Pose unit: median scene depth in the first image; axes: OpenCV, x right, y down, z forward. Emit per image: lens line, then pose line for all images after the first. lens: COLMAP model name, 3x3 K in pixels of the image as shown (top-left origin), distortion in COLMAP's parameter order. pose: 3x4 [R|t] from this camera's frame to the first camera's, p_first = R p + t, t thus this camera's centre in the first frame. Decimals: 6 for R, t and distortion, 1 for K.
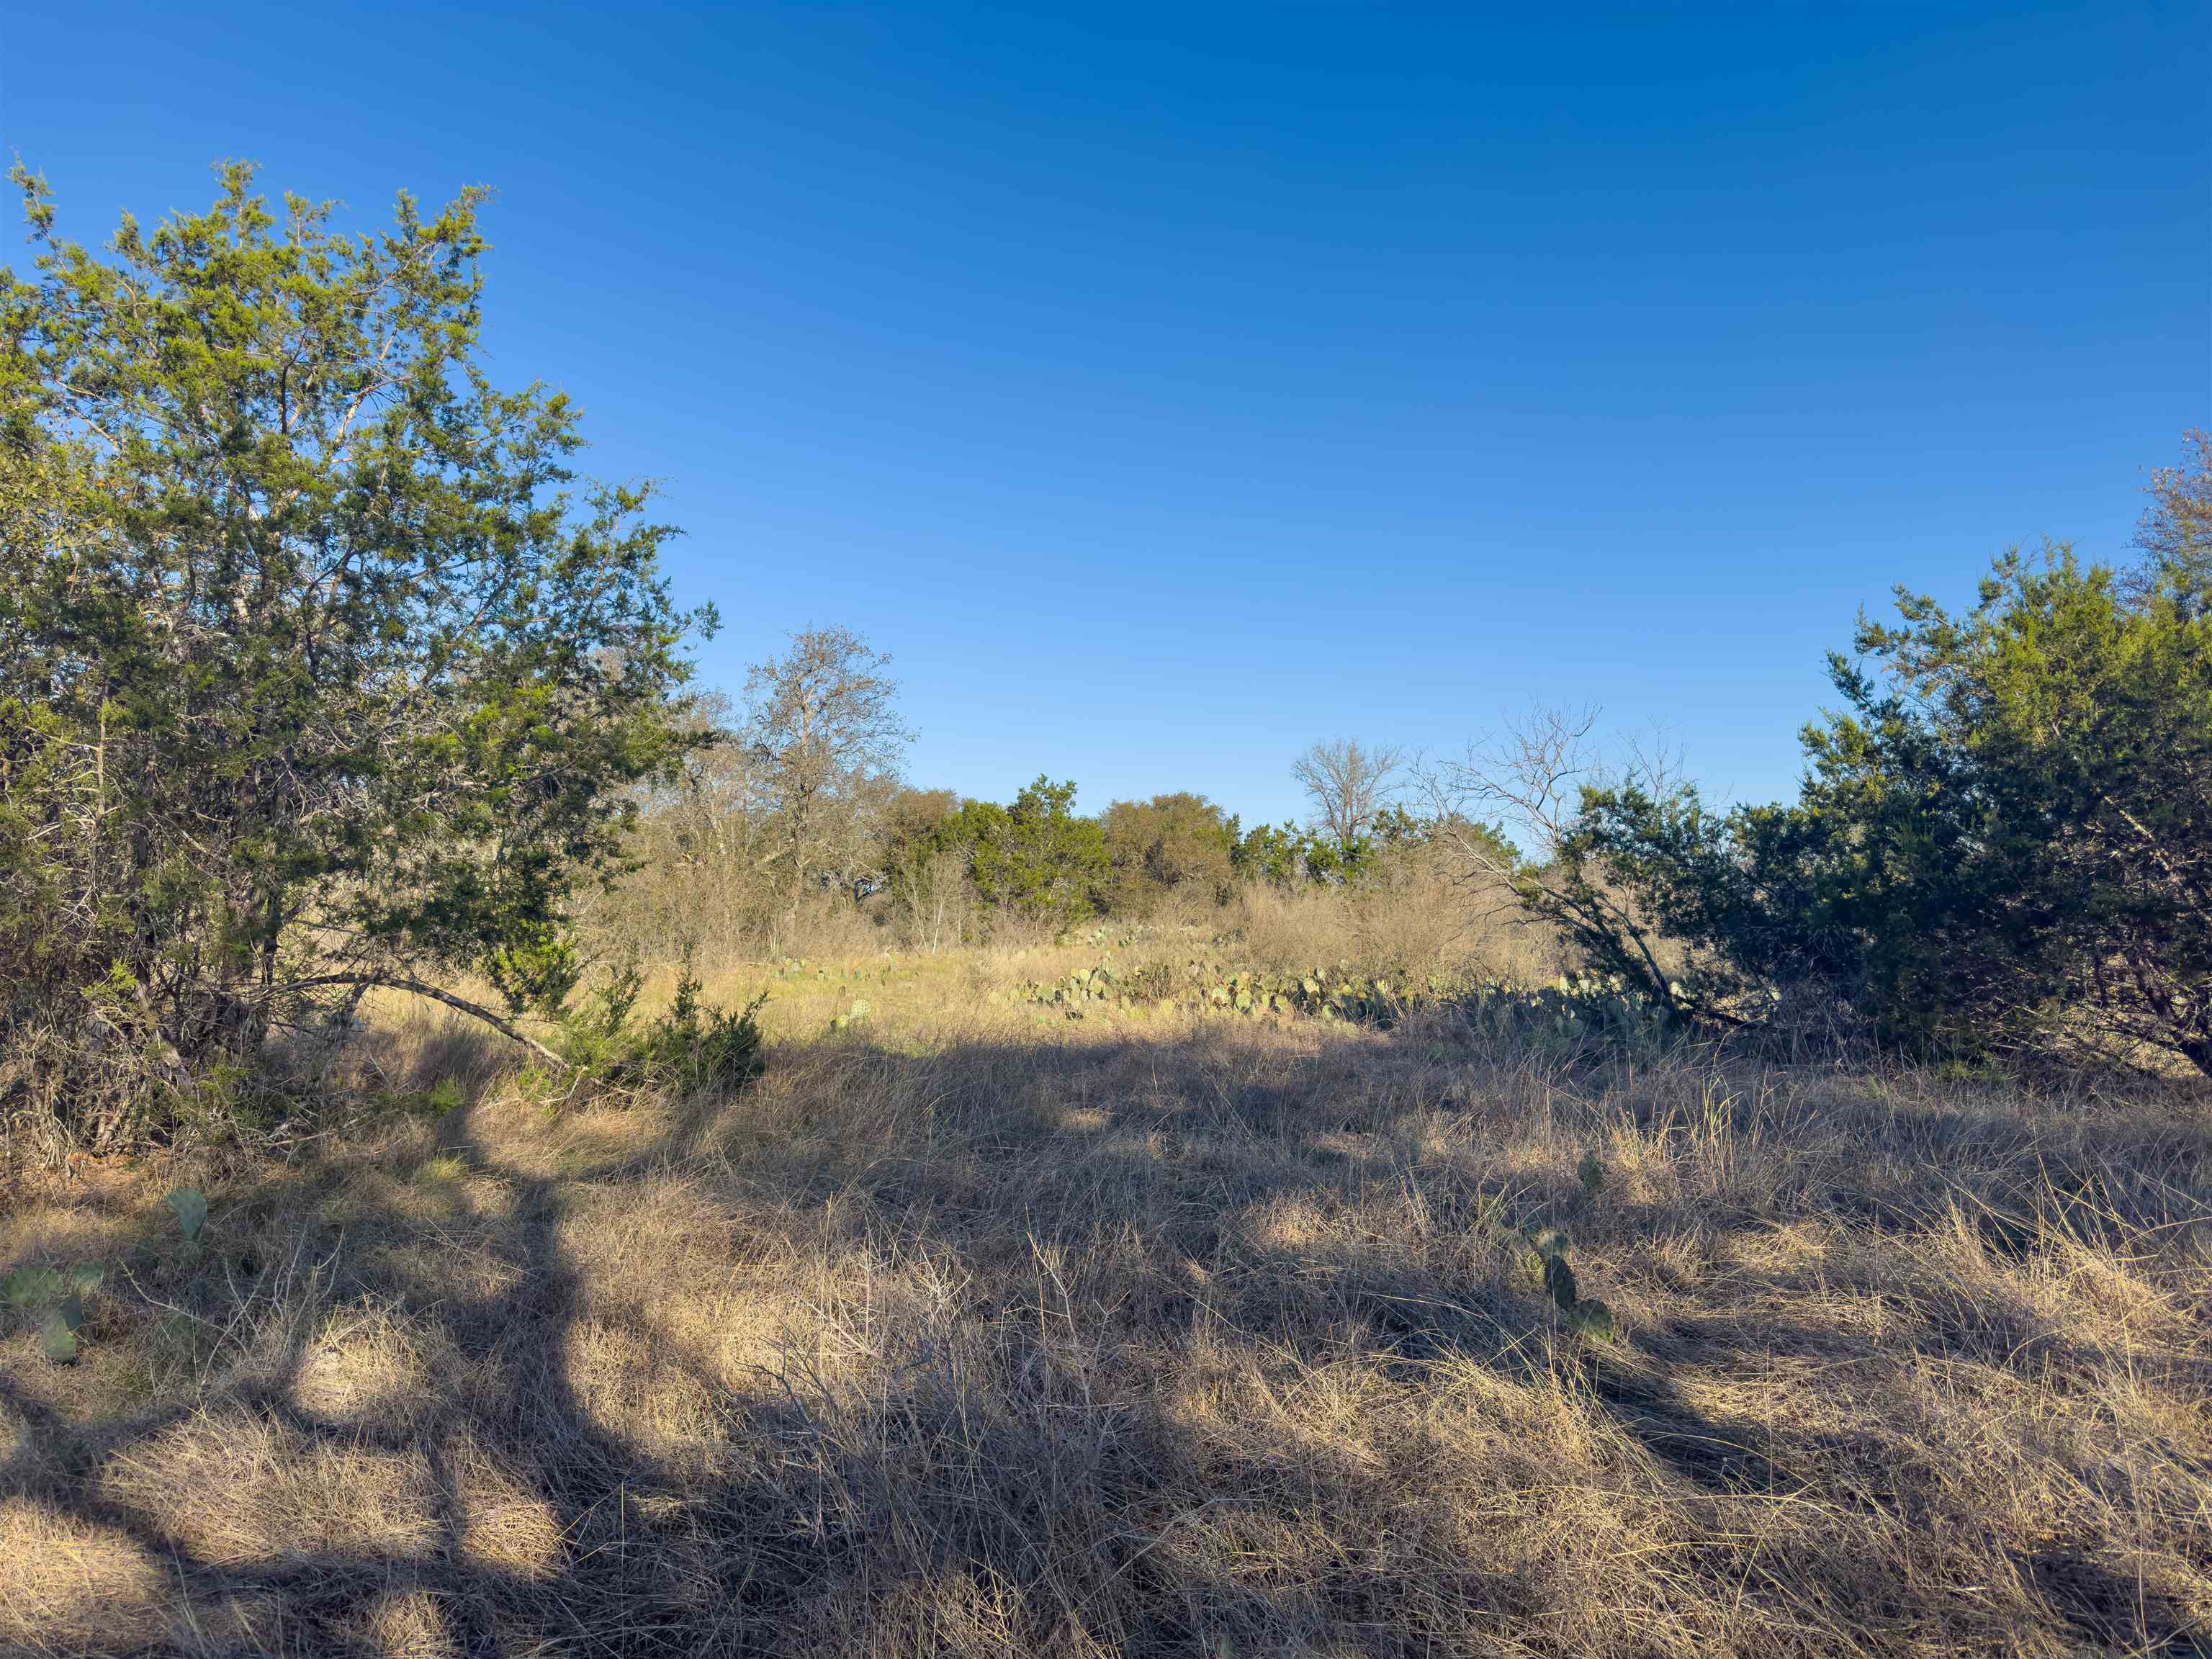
lens RADIAL K [[1720.5, 0, 1104.7], [0, 1720.5, 837.7], [0, 0, 1]] dist [0.273257, -0.526654]
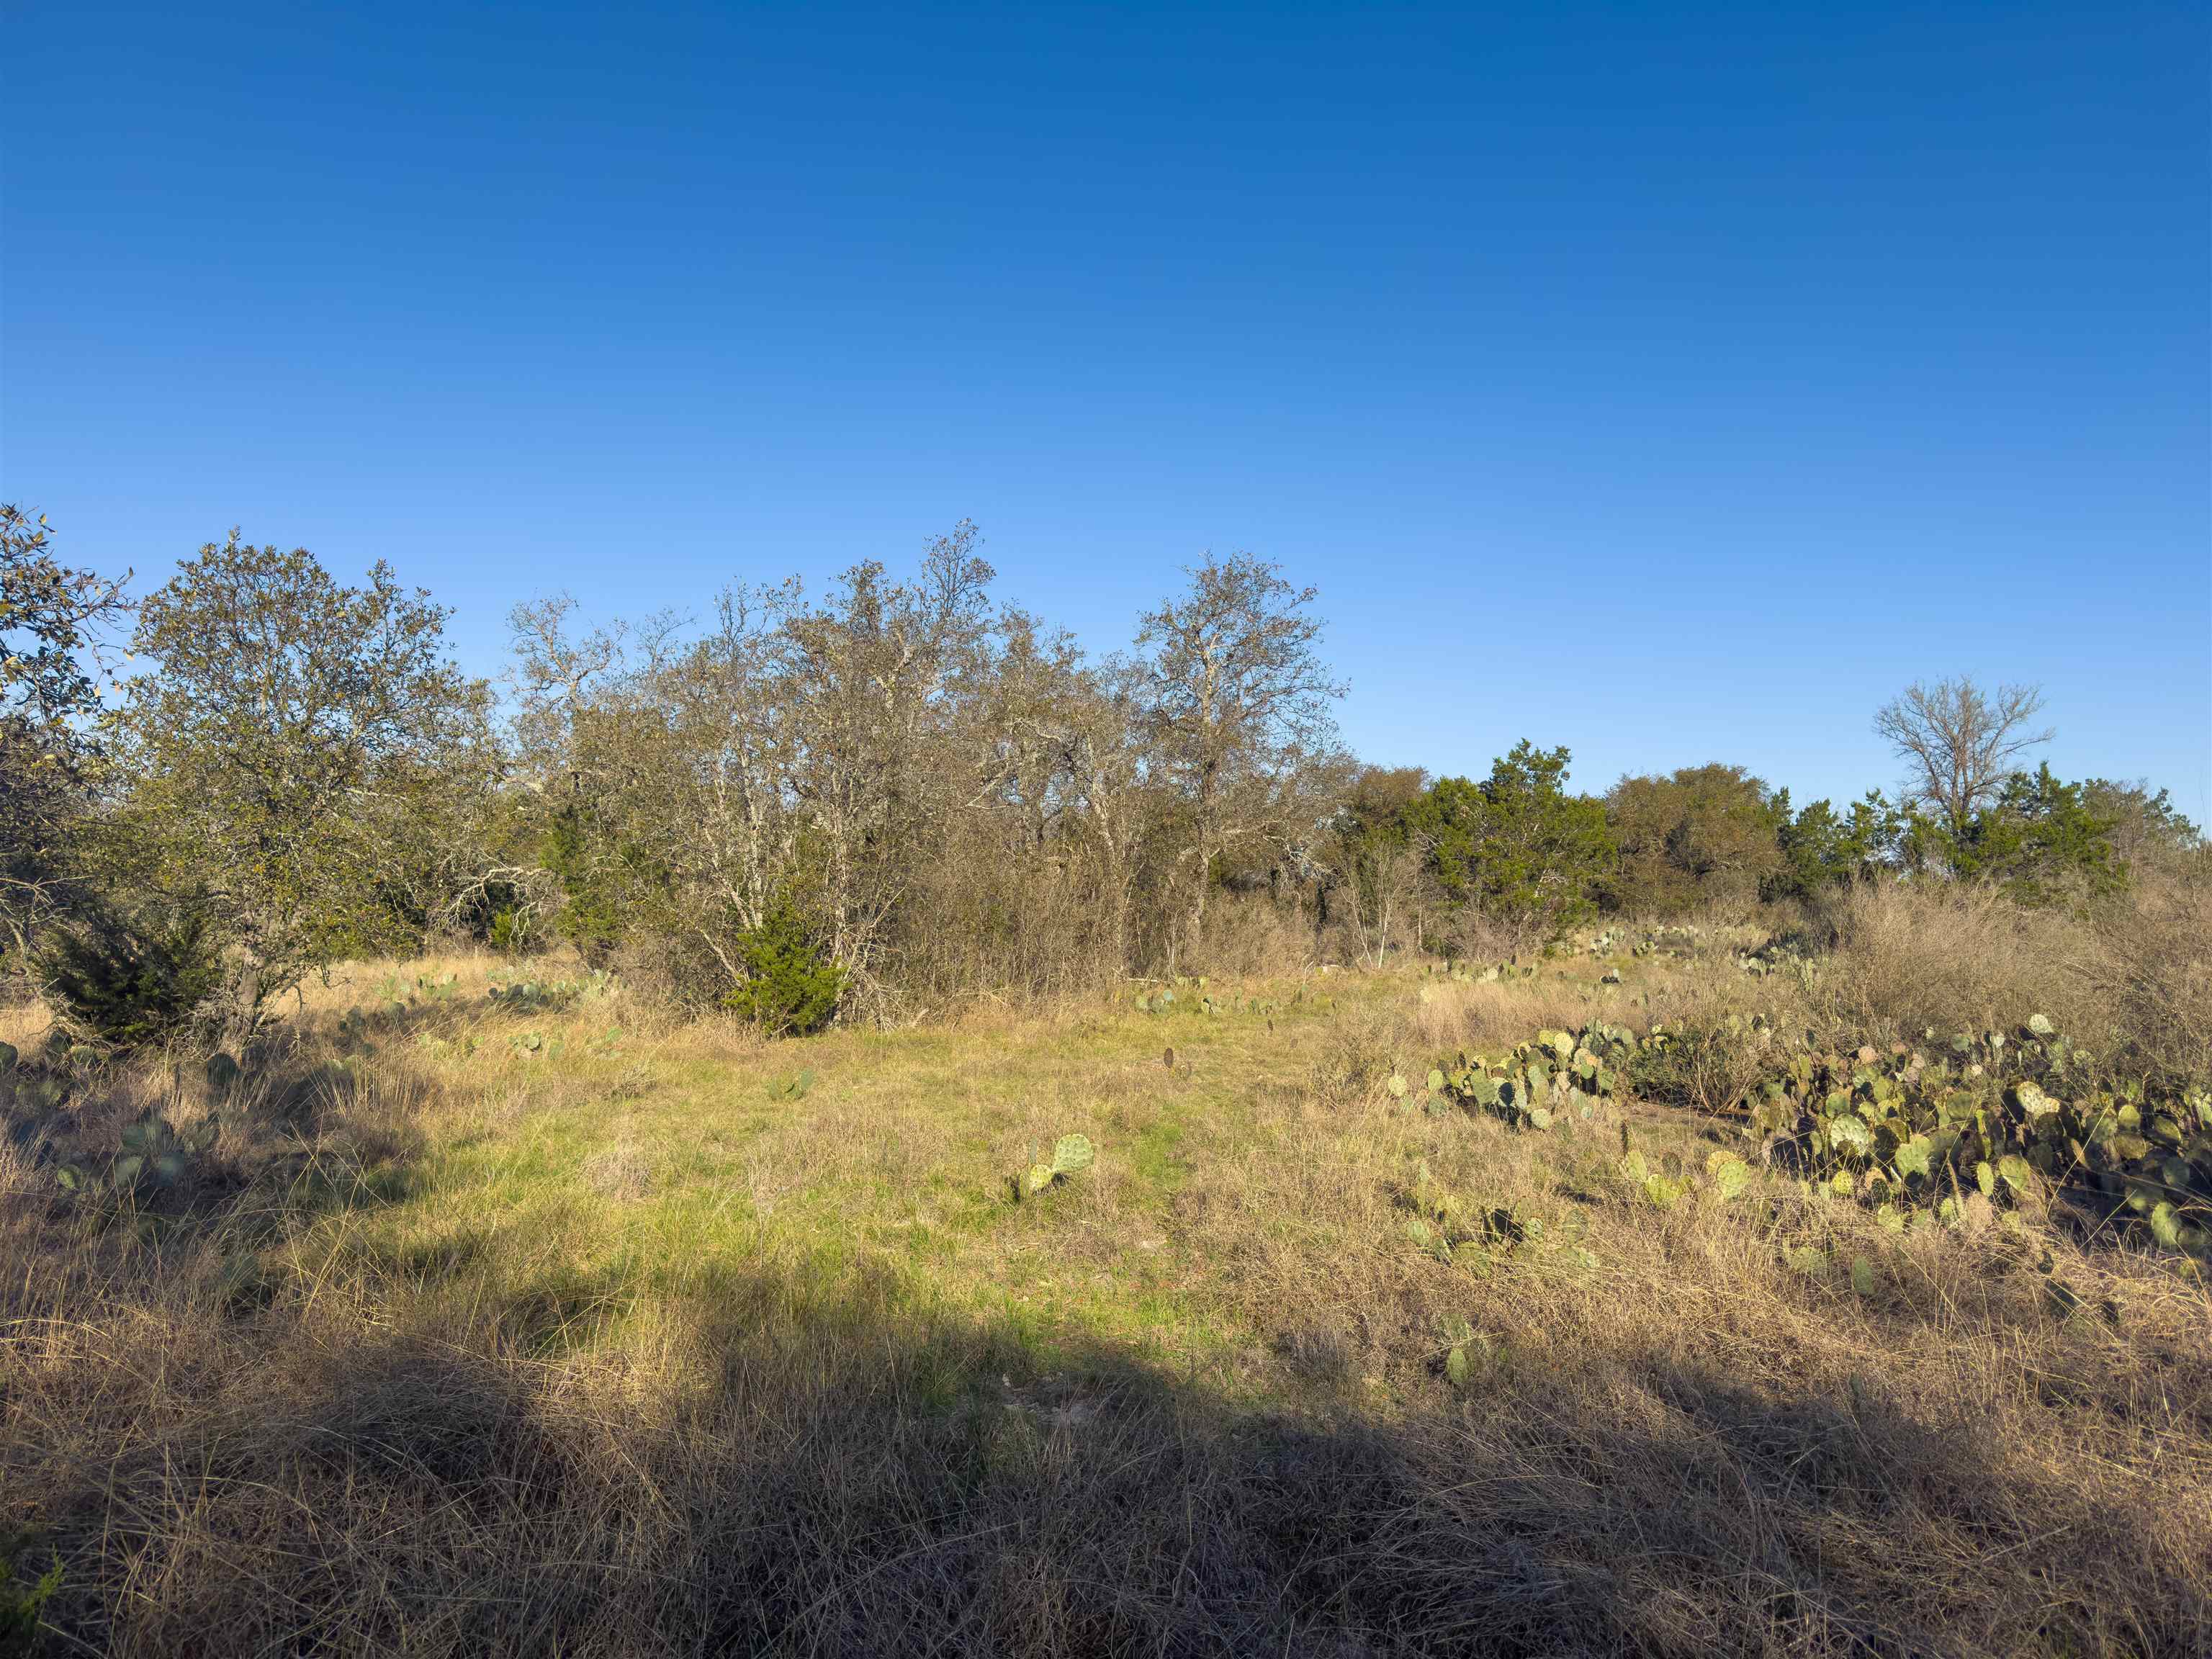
lens RADIAL K [[1720.5, 0, 1104.7], [0, 1720.5, 837.7], [0, 0, 1]] dist [0.273257, -0.526654]
pose [[0.959715, -0.014972, -0.280578, 0.003172], [0.016743, 0.999852, 0.003914, 0.001885], [0.280478, -0.008454, 0.959823, 0.171234]]
